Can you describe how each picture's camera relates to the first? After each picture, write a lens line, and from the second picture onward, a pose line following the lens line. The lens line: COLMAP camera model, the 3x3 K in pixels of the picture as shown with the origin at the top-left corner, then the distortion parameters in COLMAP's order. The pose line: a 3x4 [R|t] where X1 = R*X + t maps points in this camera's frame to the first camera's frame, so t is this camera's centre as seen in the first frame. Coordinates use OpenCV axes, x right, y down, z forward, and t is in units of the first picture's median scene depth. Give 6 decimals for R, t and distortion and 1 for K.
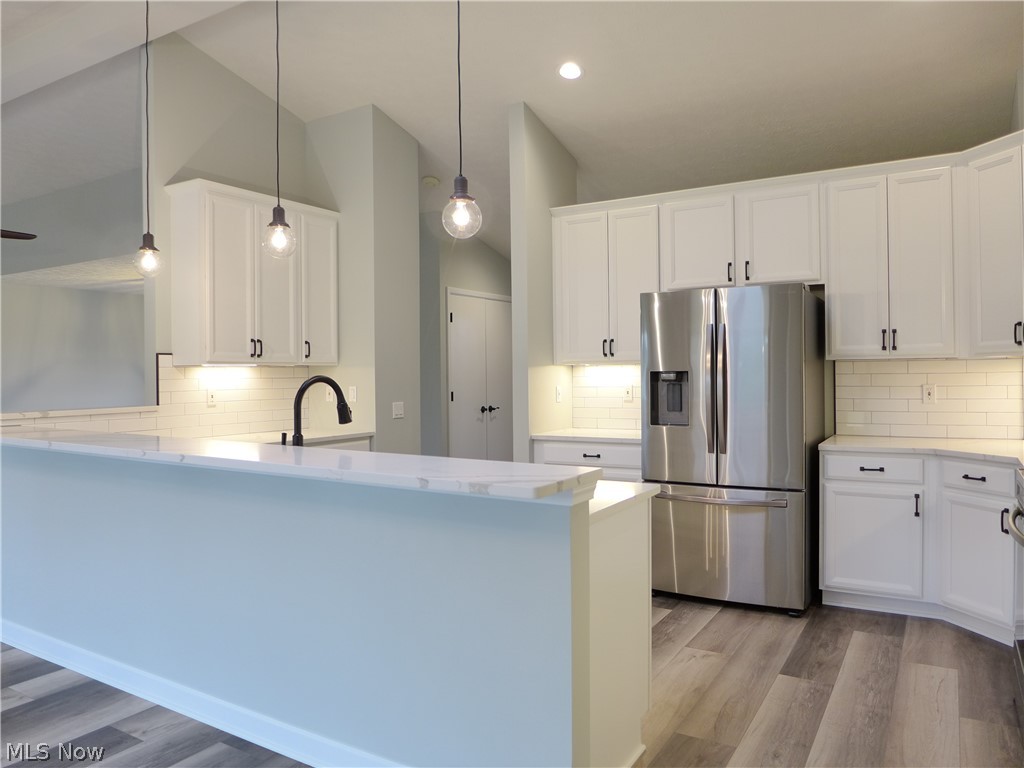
lens RADIAL K [[743.0, 0, 506.7], [0, 743.0, 378.1], [0, 0, 1]] dist [-0.049357, 0.005769]
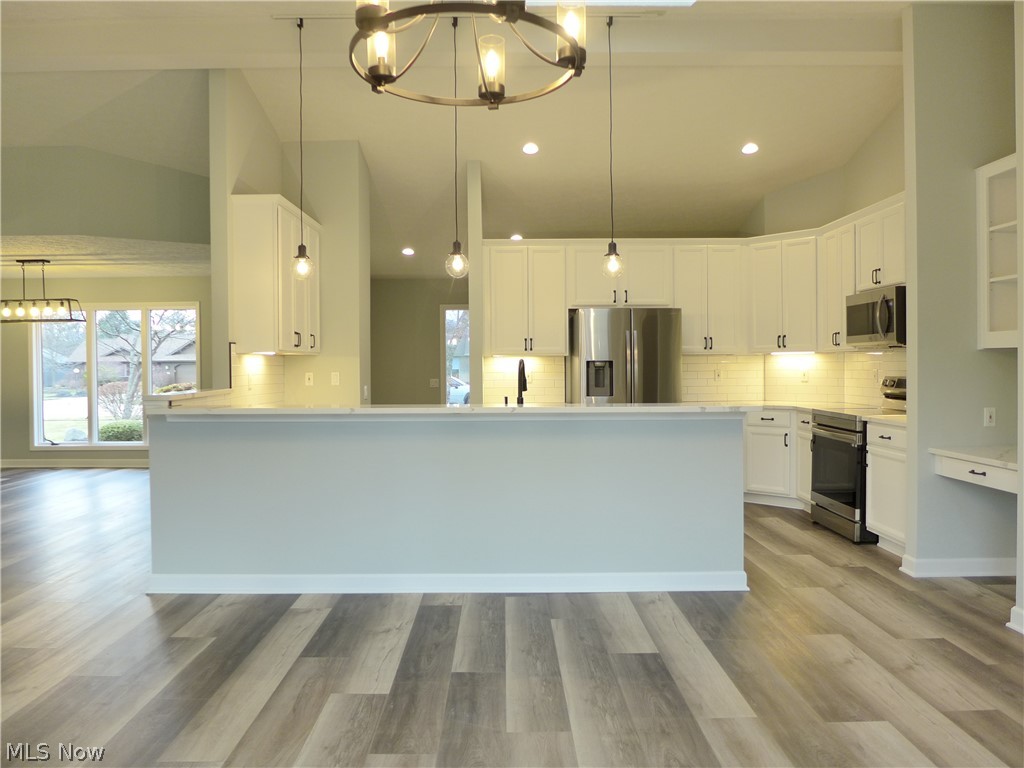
lens RADIAL K [[743.0, 0, 506.7], [0, 743.0, 378.1], [0, 0, 1]] dist [-0.049357, 0.005769]
pose [[0.851272, -0.006111, 0.524689, -0.800914], [0.005839, 0.999981, 0.002174, 0.023689], [-0.524693, 0.001213, 0.851291, -0.217725]]
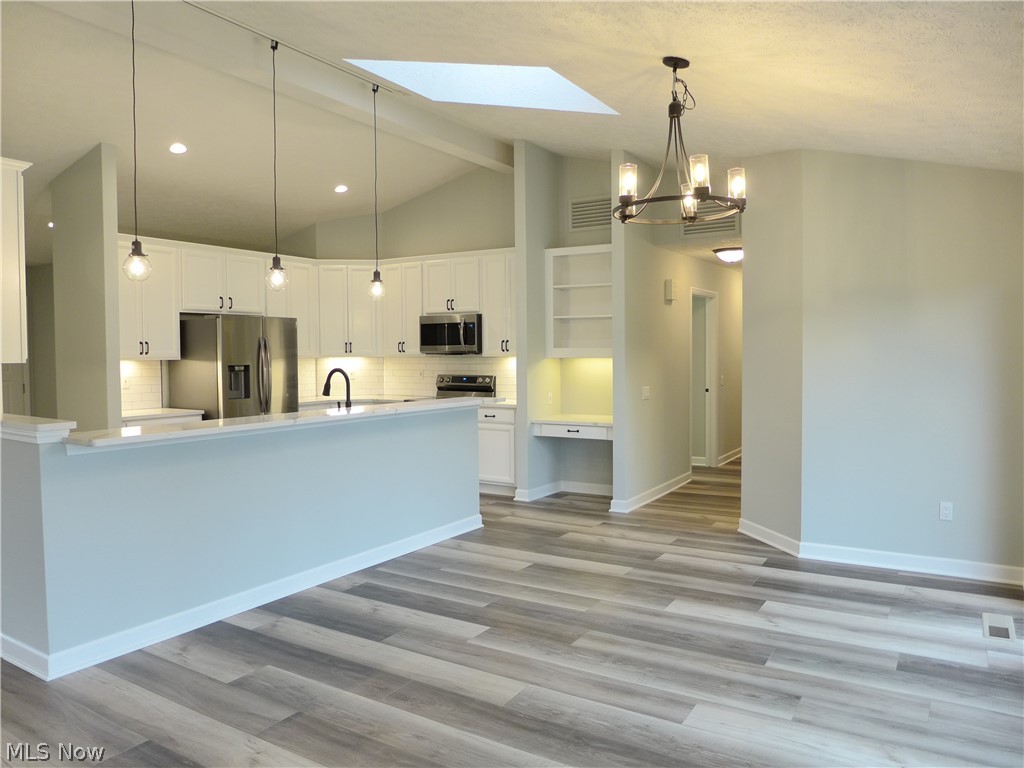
lens RADIAL K [[743.0, 0, 506.7], [0, 743.0, 378.1], [0, 0, 1]] dist [-0.049357, 0.005769]
pose [[0.004746, -0.025234, 0.999670, -1.474163], [0.017755, 0.999526, 0.025146, -0.011205], [-0.999831, 0.017630, 0.005192, 0.433084]]
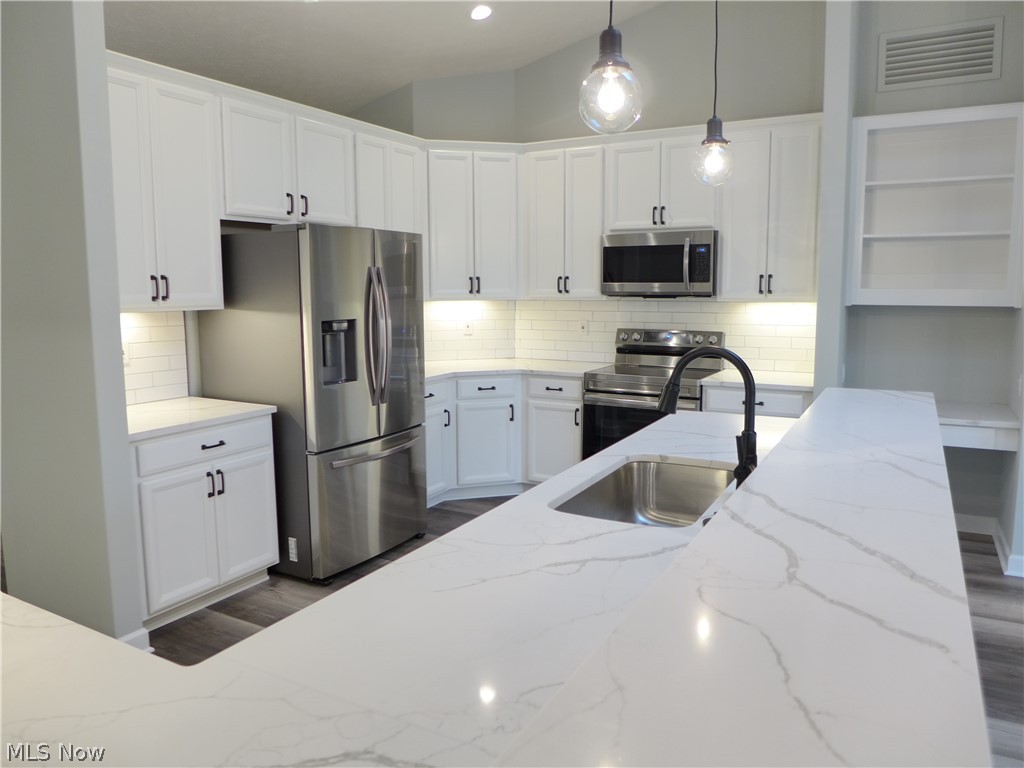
lens RADIAL K [[754.9, 0, 507.6], [0, 754.9, 357.0], [0, 0, 1]] dist [-0.024991, 0.001410]
pose [[-0.044630, -0.085434, 0.995344, -0.711972], [0.016104, 0.996146, 0.086224, -0.040471], [-0.998874, 0.019877, -0.043082, 0.892997]]
